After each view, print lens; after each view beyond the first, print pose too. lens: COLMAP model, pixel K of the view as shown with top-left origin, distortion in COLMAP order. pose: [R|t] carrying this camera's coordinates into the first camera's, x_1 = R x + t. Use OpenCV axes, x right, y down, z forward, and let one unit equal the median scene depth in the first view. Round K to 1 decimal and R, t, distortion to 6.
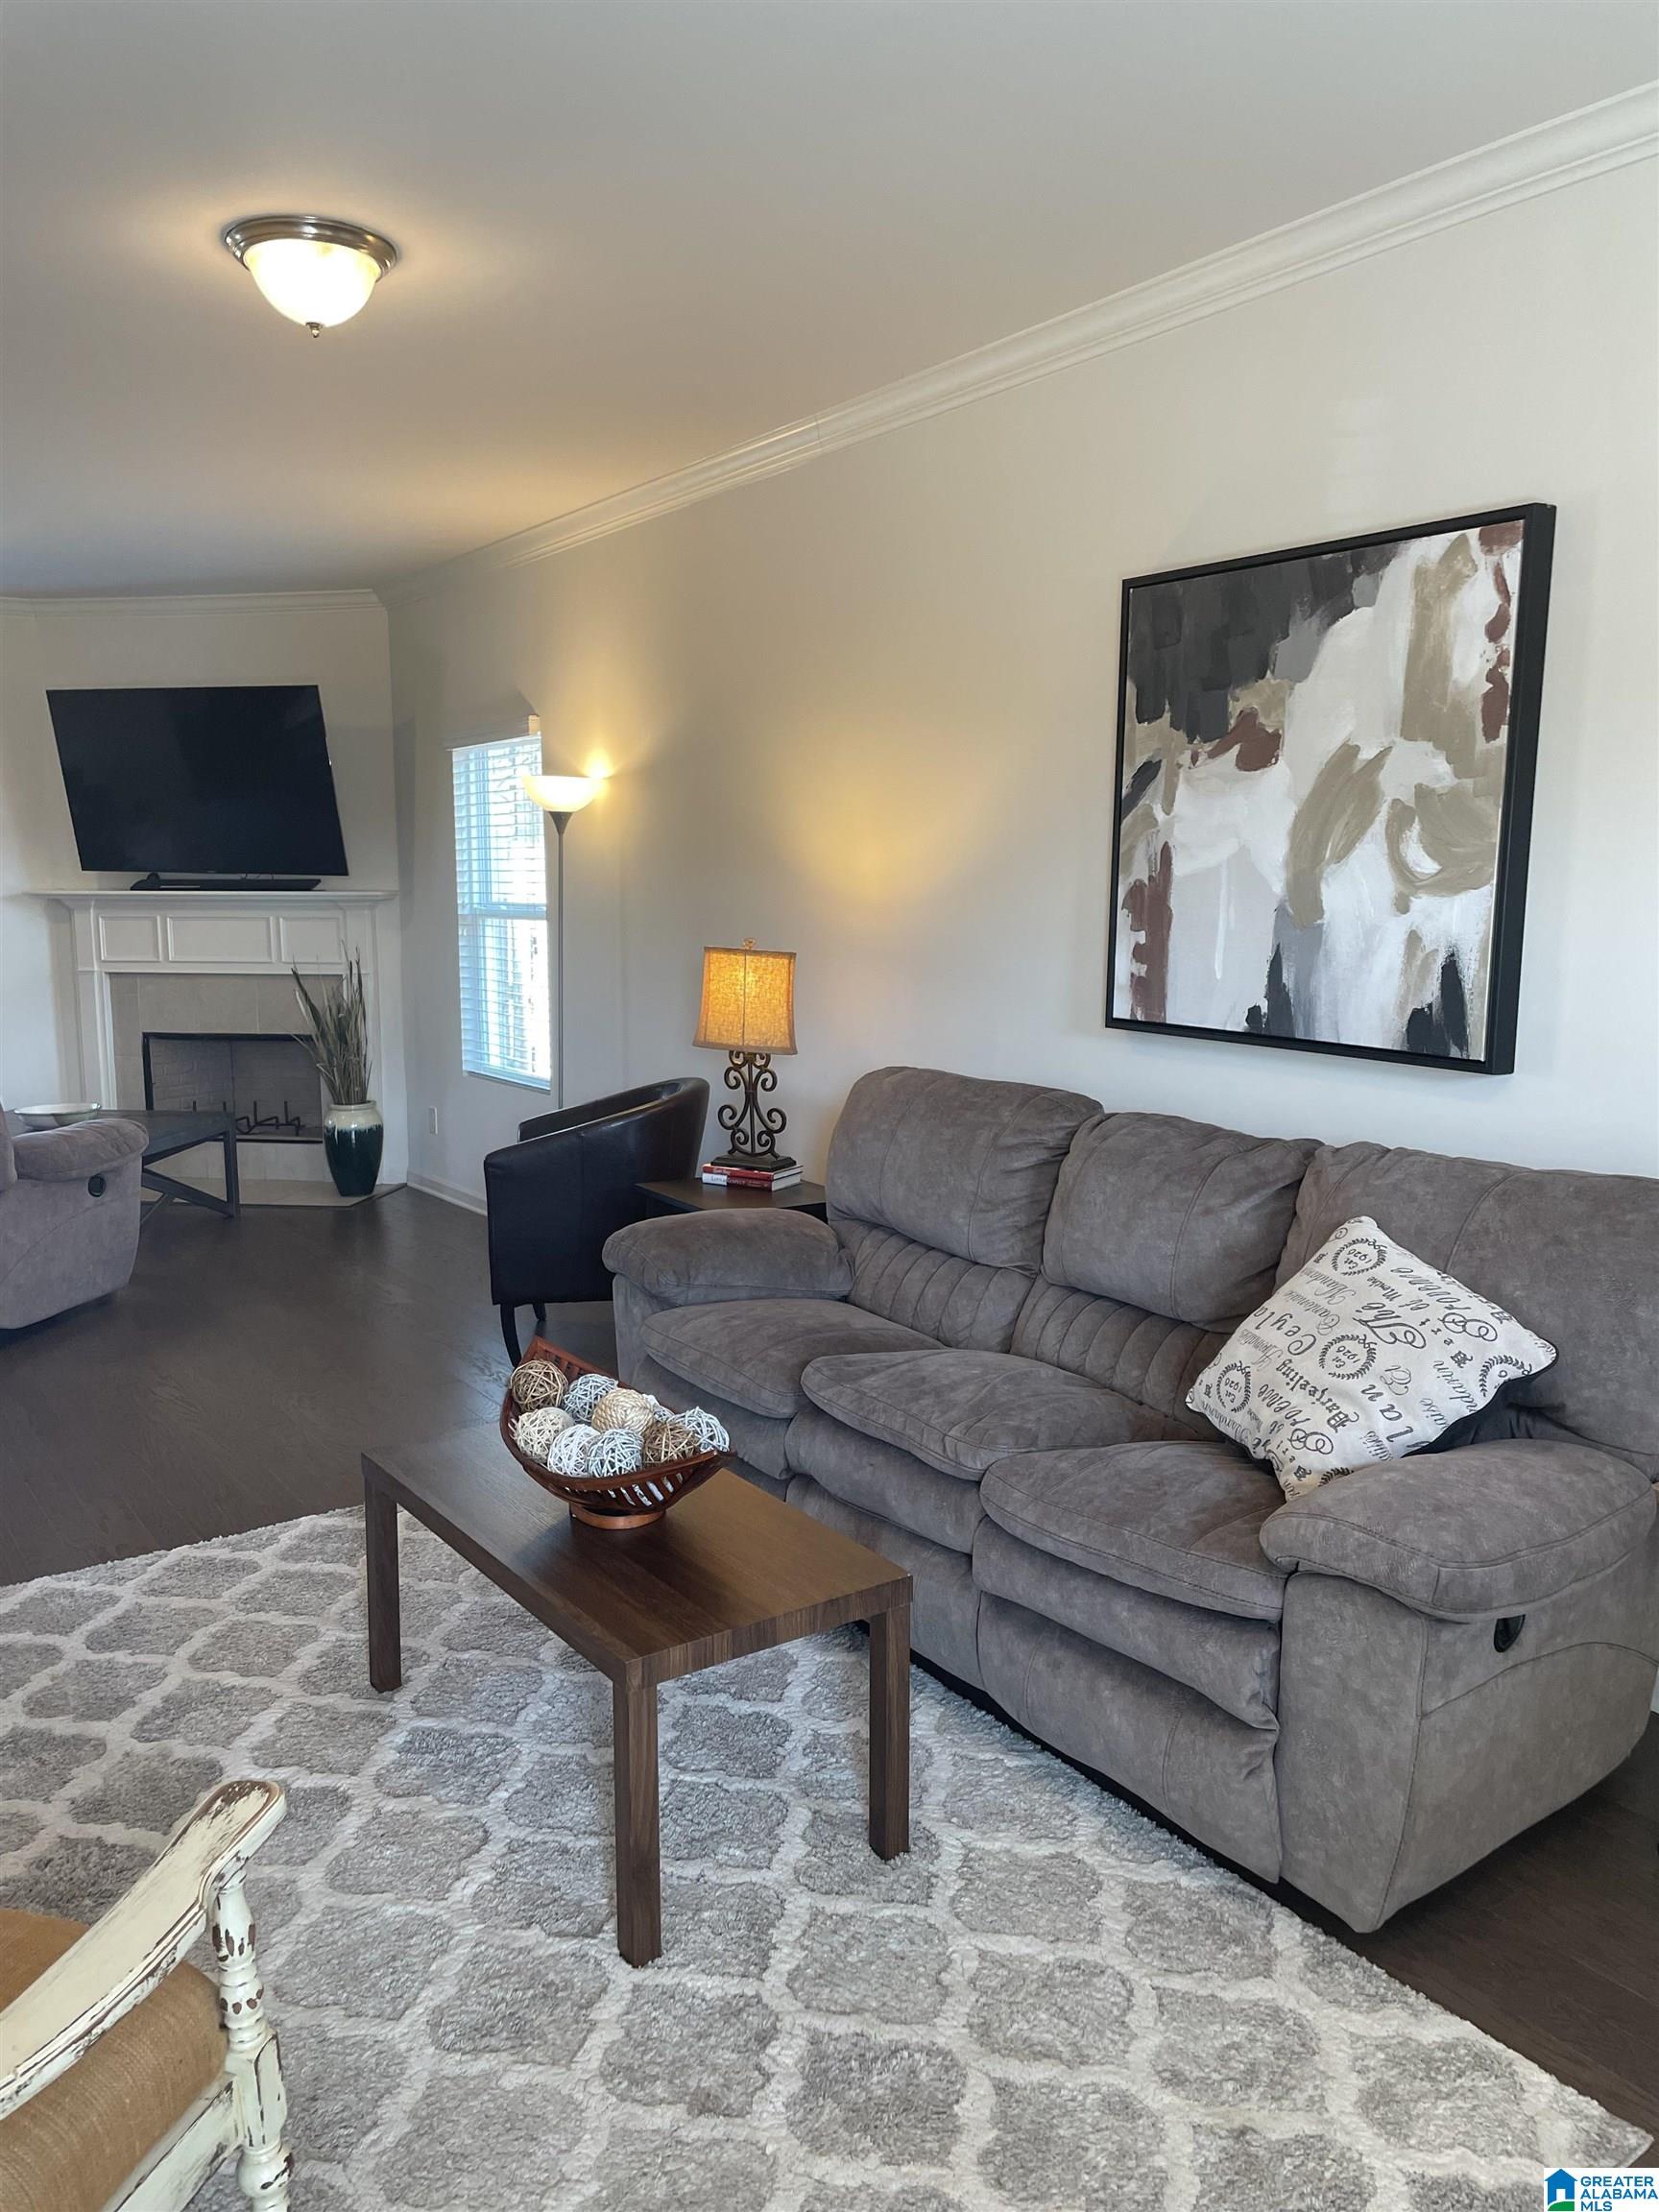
lens RADIAL K [[1631.2, 0, 823.4], [0, 1631.2, 1109.0], [0, 0, 1]] dist [0.093542, -0.127837]
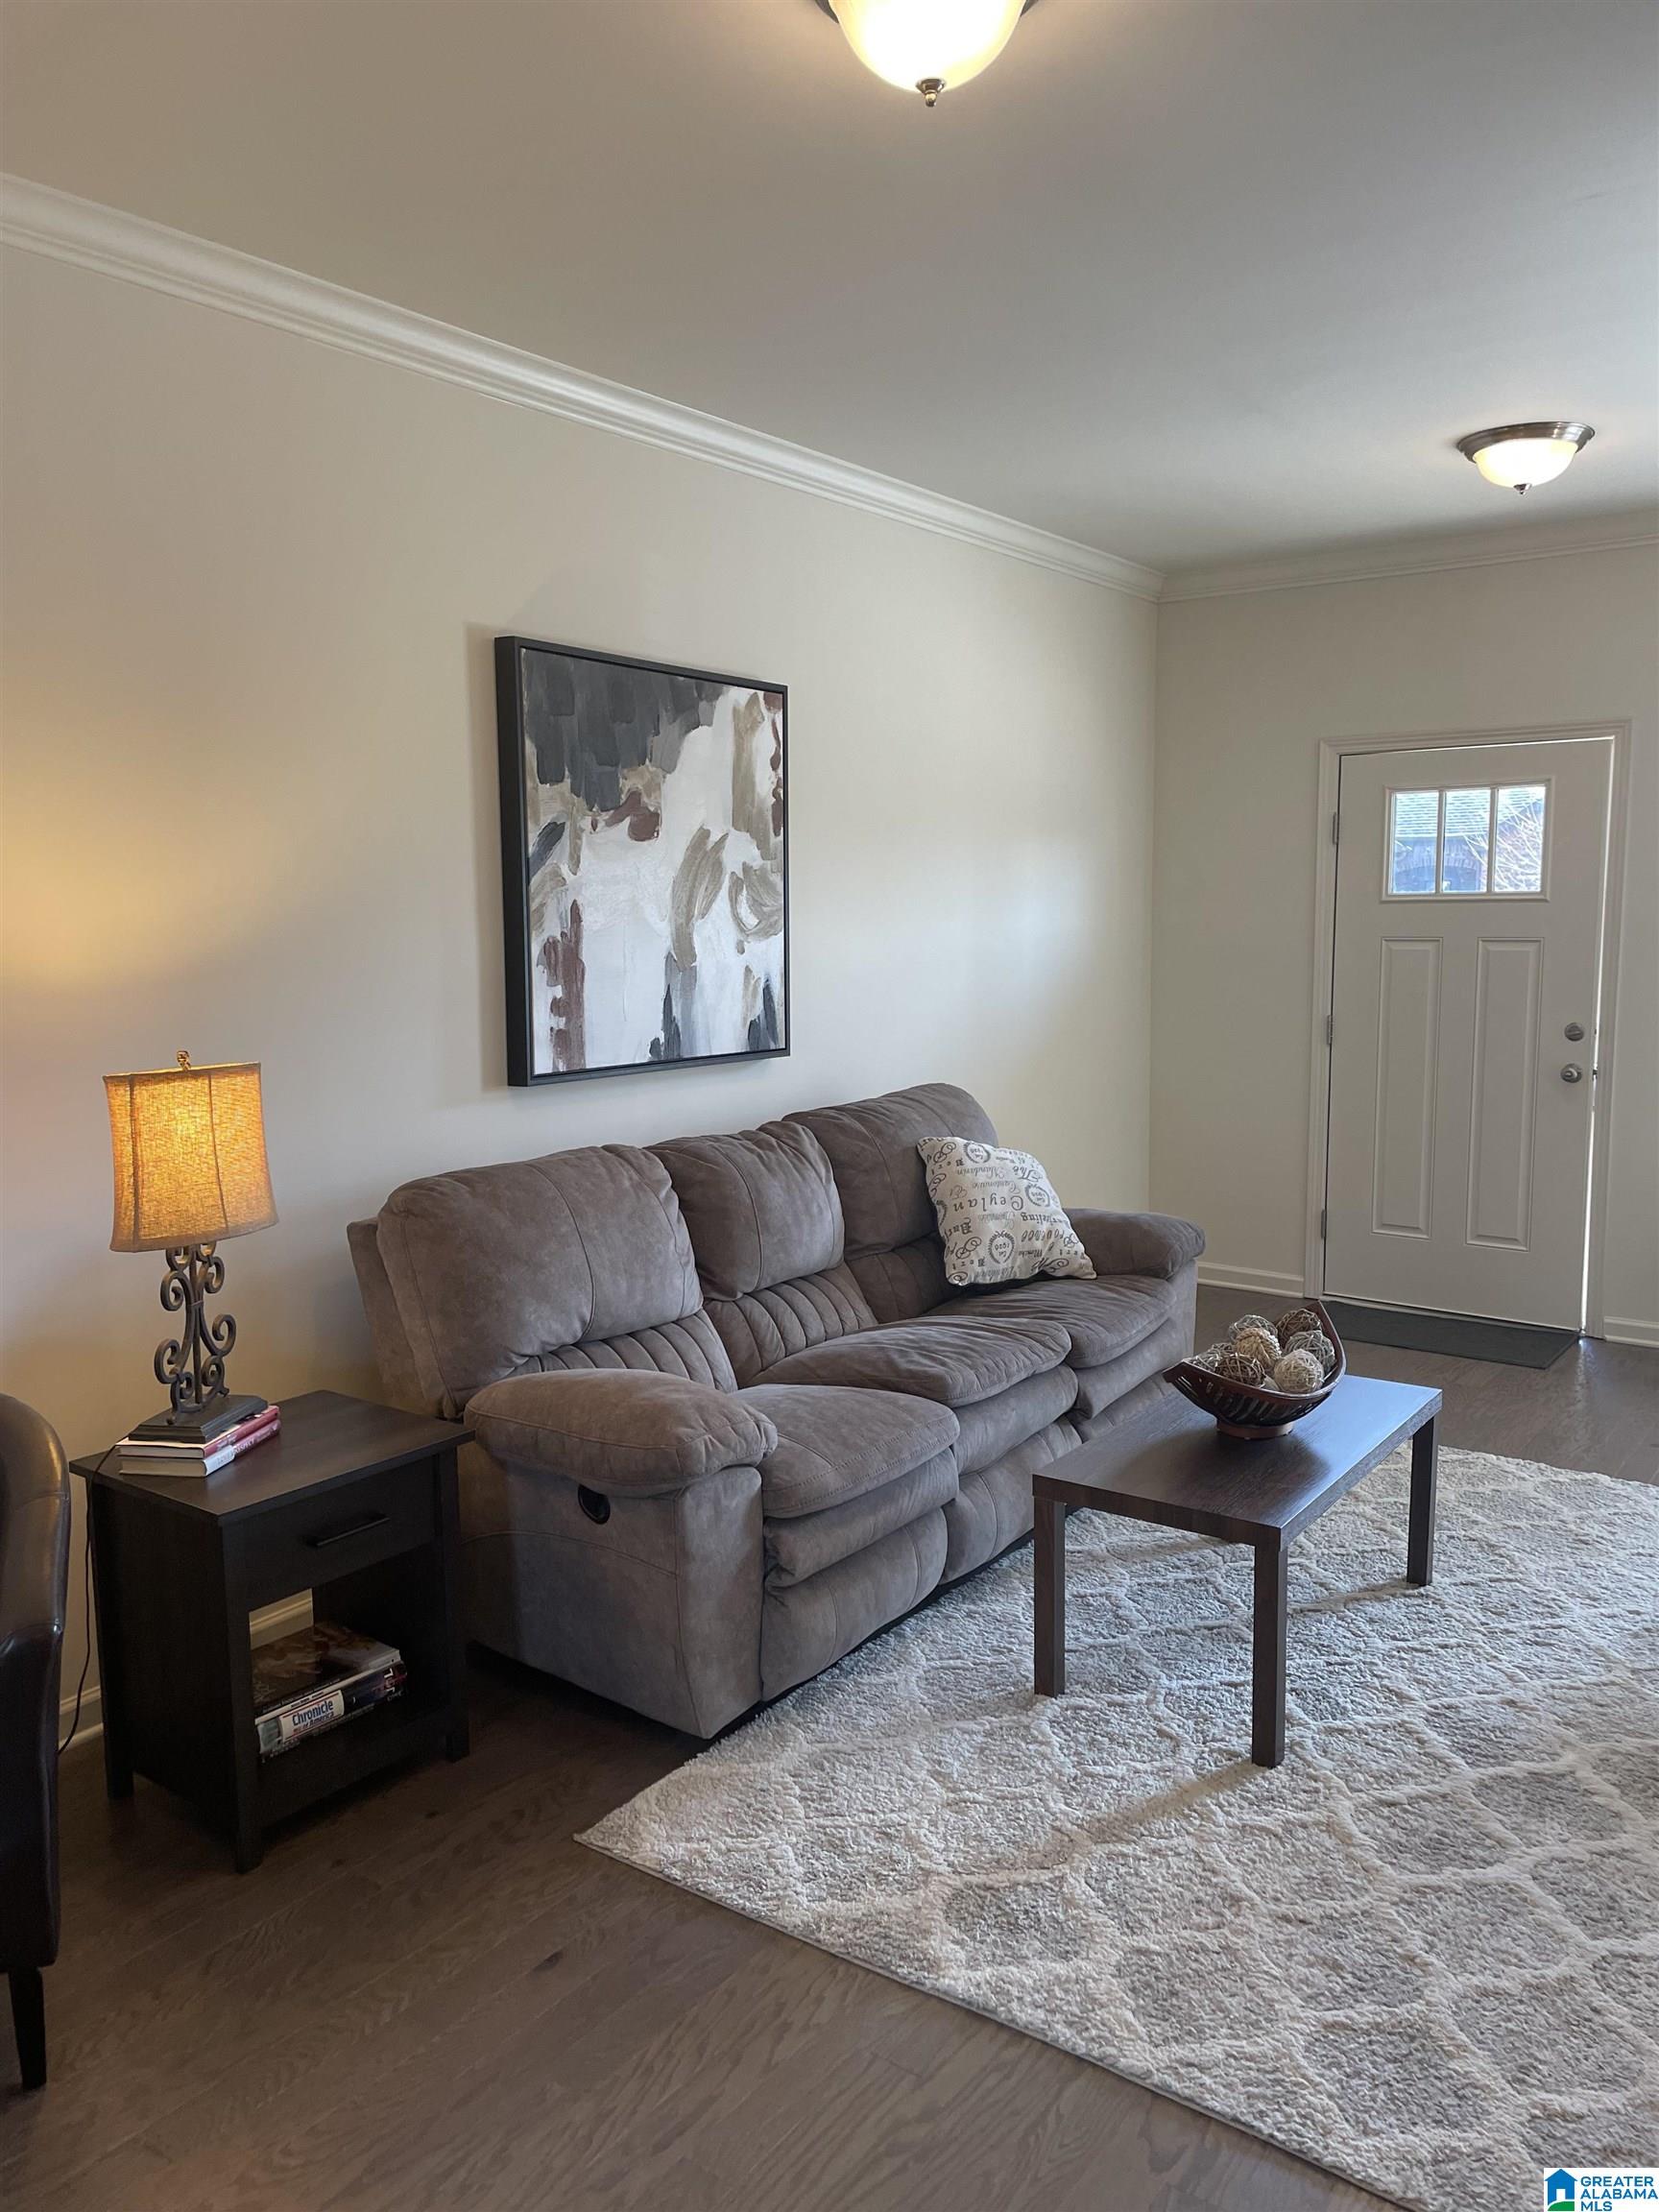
lens RADIAL K [[1631.2, 0, 823.4], [0, 1631.2, 1109.0], [0, 0, 1]] dist [0.093542, -0.127837]
pose [[-0.310858, -0.127430, 0.941875, -1.010542], [0.137201, 0.974576, 0.177136, -0.232261], [-0.940501, 0.184291, -0.285472, 1.389807]]
